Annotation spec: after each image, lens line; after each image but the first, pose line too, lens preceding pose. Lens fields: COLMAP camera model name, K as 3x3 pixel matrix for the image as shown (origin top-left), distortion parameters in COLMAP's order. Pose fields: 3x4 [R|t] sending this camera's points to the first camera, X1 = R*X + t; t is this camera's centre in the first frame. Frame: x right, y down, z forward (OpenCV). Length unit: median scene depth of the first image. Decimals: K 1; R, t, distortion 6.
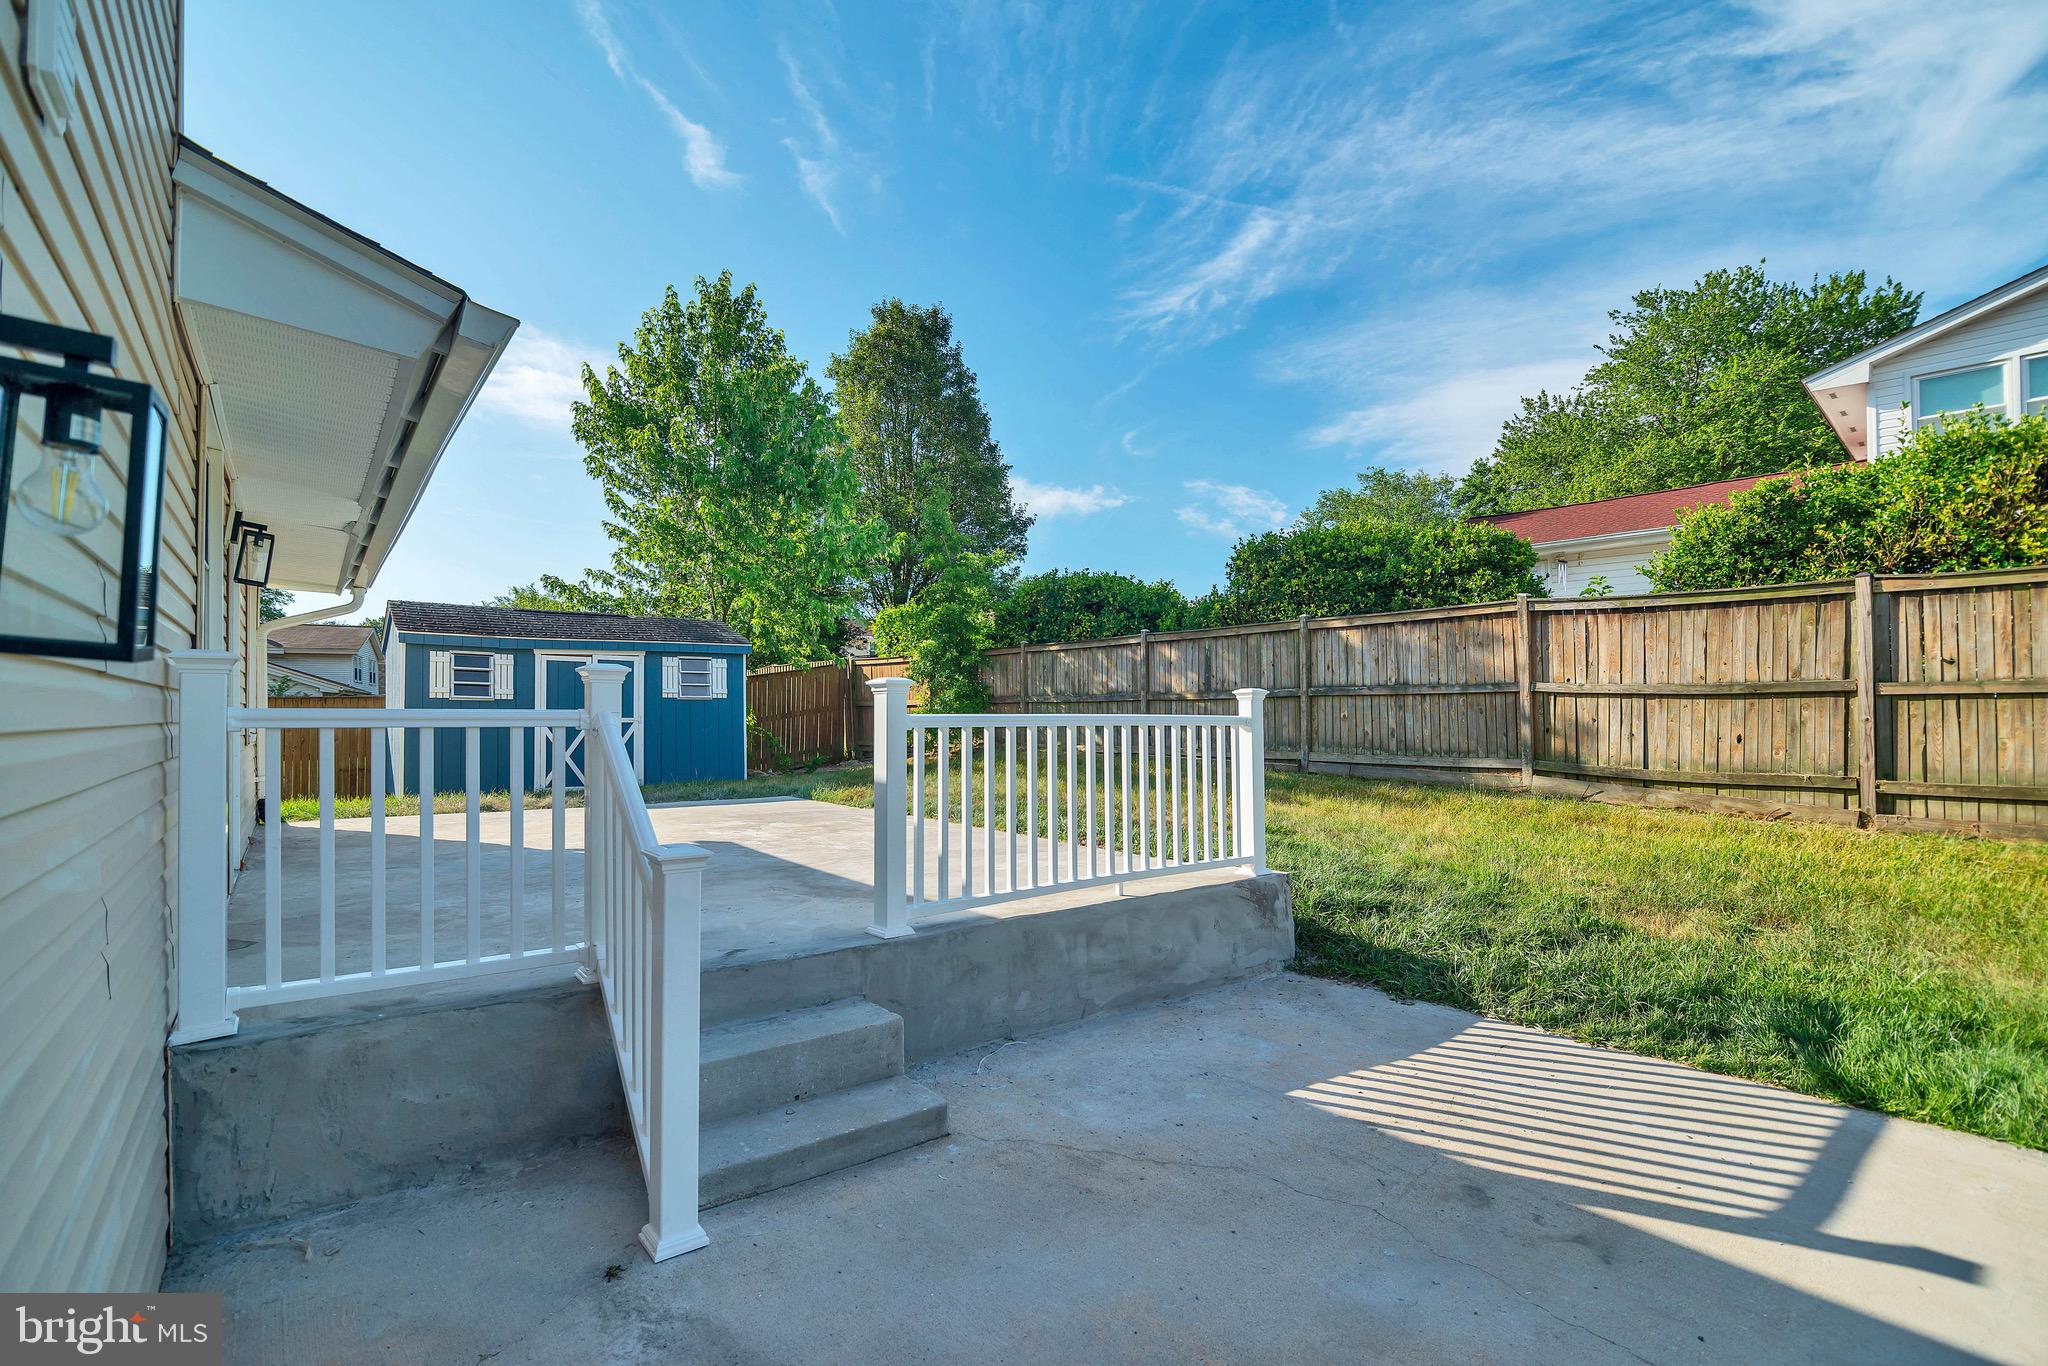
lens RADIAL K [[922.9, 0, 1007.6], [0, 922.9, 702.5], [0, 0, 1]] dist [-0.011604, -0.002250]
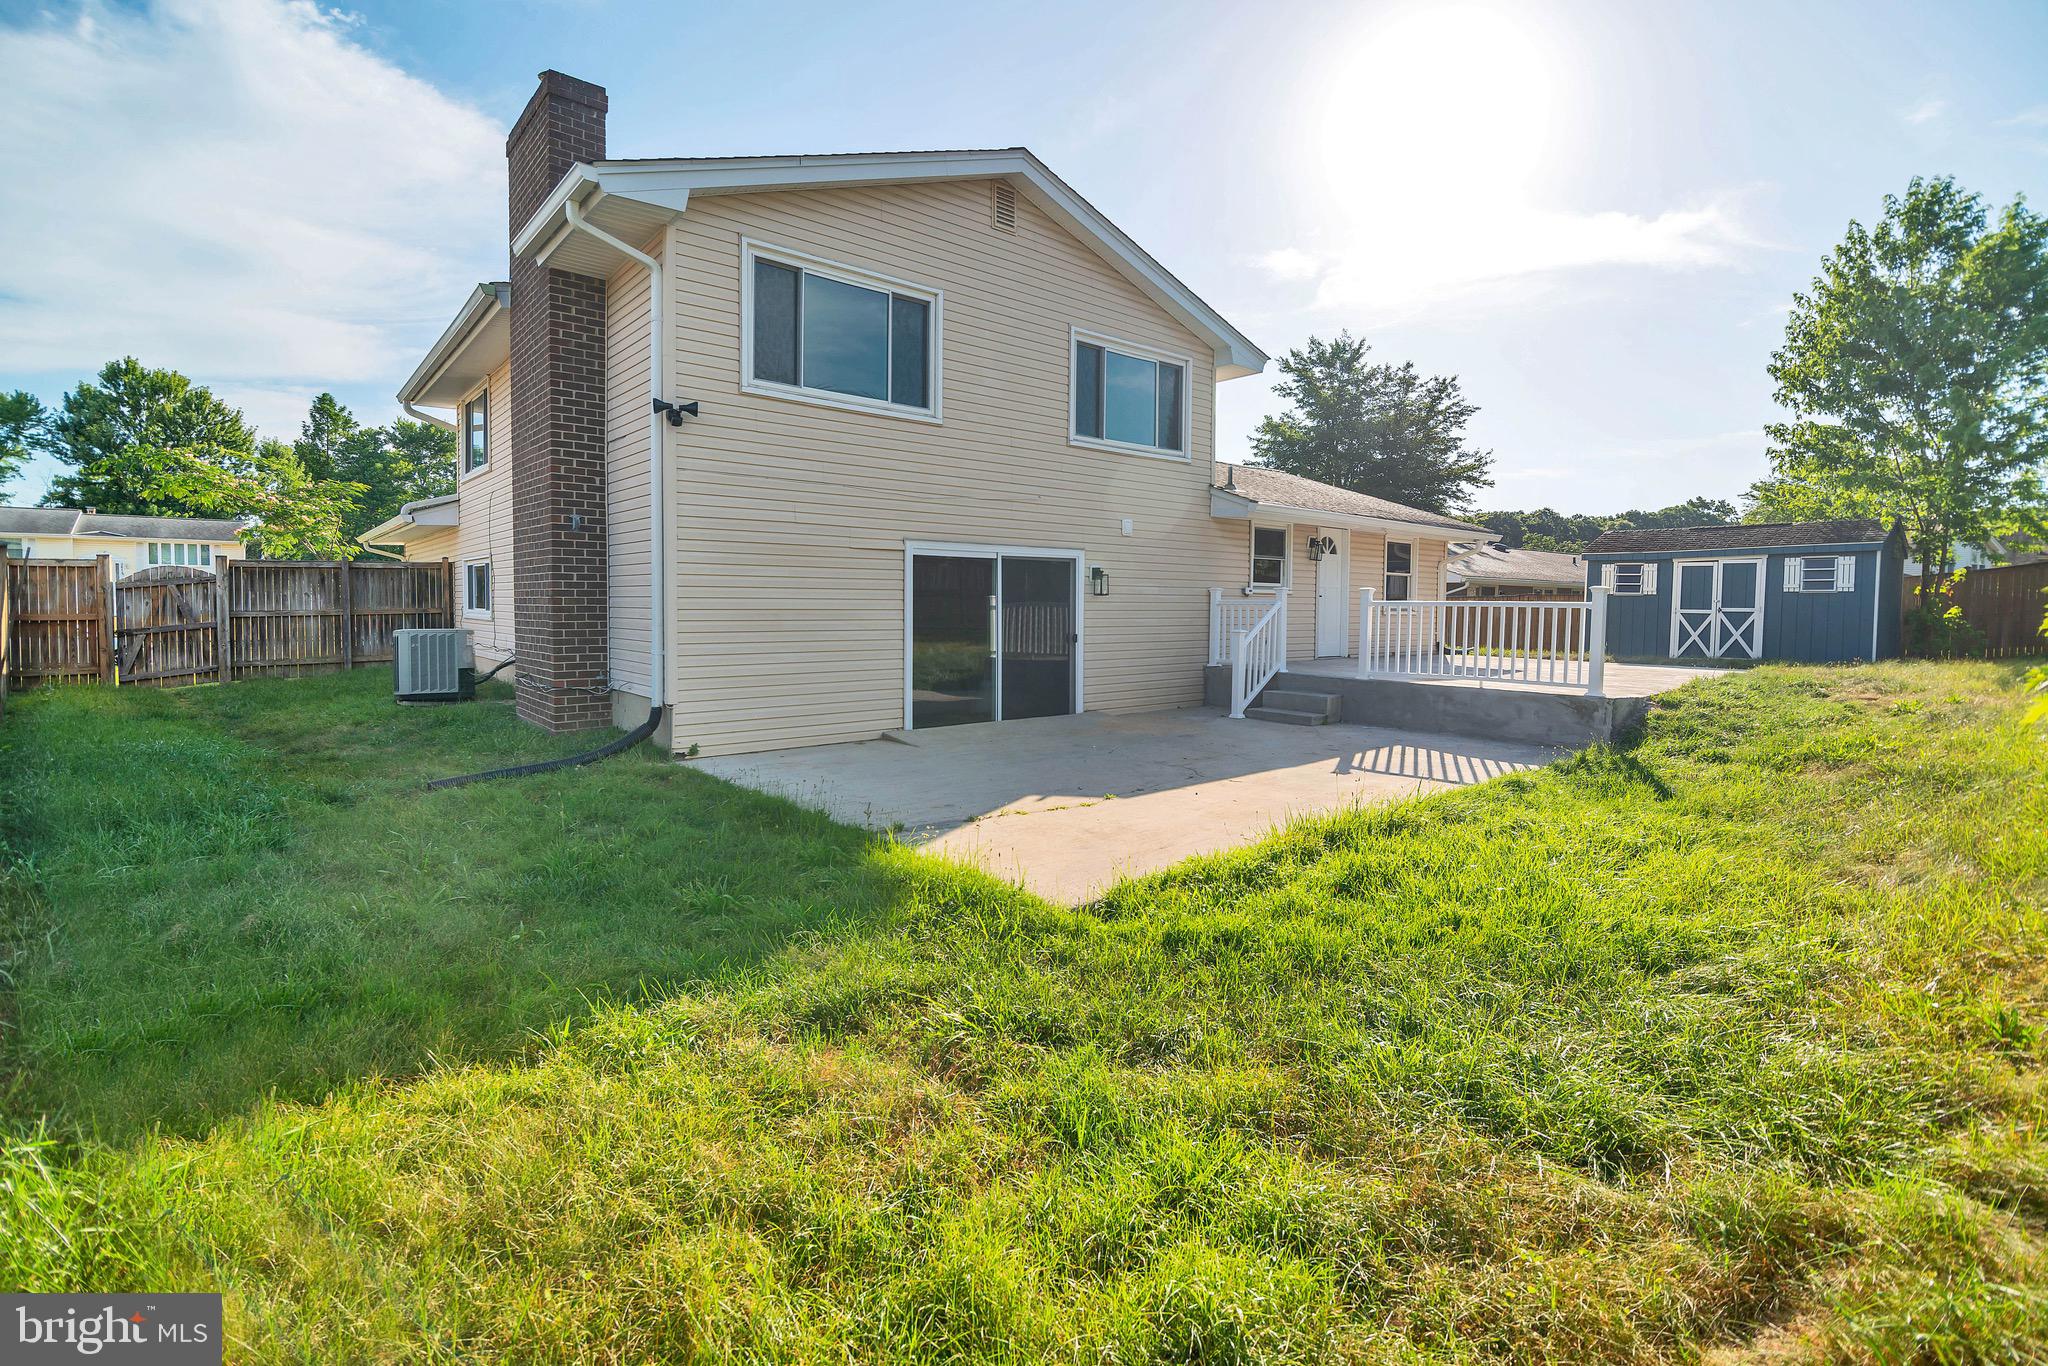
lens RADIAL K [[922.9, 0, 1024.1], [0, 922.9, 671.4], [0, 0, 1]] dist [-0.011604, -0.002250]
pose [[0.036599, 0.069104, -0.996938, 0.816460], [0.005935, 0.997574, 0.069366, 0.009826], [0.999312, -0.008455, 0.036100, -0.037189]]
